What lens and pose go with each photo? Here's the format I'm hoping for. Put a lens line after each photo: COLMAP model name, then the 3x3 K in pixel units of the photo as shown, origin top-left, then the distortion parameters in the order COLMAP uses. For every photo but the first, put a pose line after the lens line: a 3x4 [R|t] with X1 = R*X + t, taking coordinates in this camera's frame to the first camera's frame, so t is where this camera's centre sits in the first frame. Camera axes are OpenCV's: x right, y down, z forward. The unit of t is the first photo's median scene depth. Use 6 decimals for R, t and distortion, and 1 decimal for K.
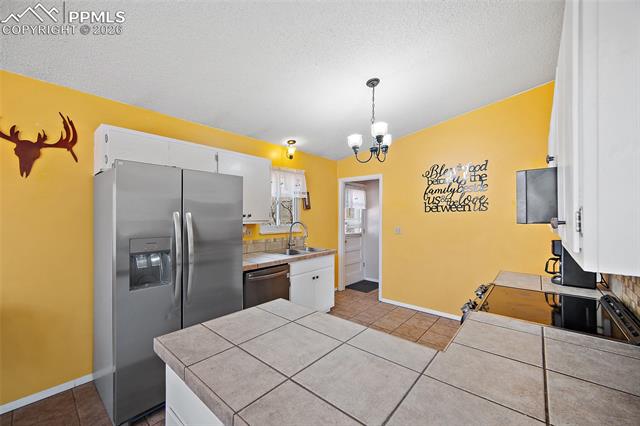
lens RADIAL K [[253.3, 0, 314.1], [0, 253.3, 212.9], [0, 0, 1]] dist [-0.010437, 0.000020]
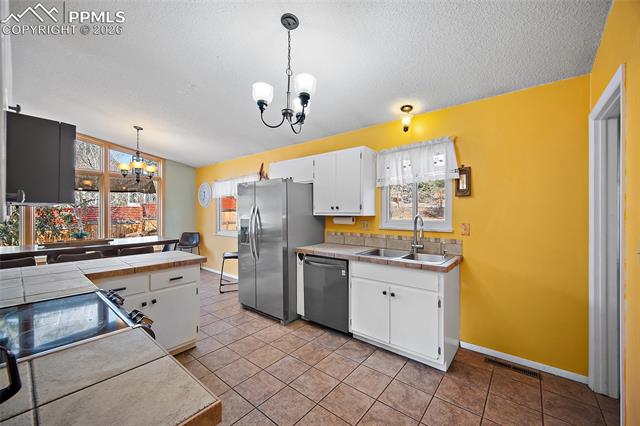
lens RADIAL K [[253.3, 0, 314.1], [0, 253.3, 212.9], [0, 0, 1]] dist [-0.010437, 0.000020]
pose [[0.020806, 0.002562, -0.999780, 0.652015], [0.011698, 0.999928, 0.002806, 0.022752], [0.999715, -0.011753, 0.020775, 0.718029]]
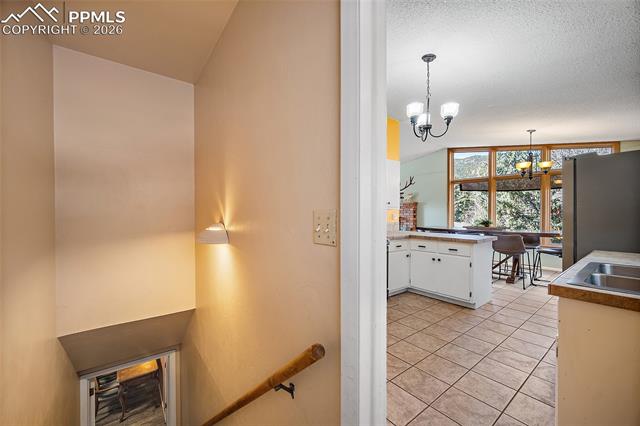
lens RADIAL K [[253.3, 0, 314.1], [0, 253.3, 212.9], [0, 0, 1]] dist [-0.010437, 0.000020]
pose [[-0.979181, 0.000475, 0.202989, 0.316081], [-0.002331, 0.999905, -0.013583, 0.065468], [-0.202976, -0.013774, -0.979087, 1.396846]]
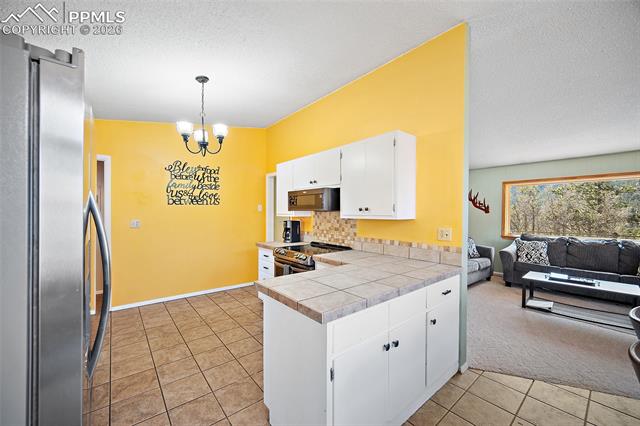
lens RADIAL K [[253.3, 0, 314.1], [0, 253.3, 212.9], [0, 0, 1]] dist [-0.010437, 0.000020]
pose [[0.168742, -0.004503, 0.985650, -0.493872], [-0.013879, 0.999880, 0.006944, 0.016310], [-0.985562, -0.014851, 0.168660, 0.247331]]
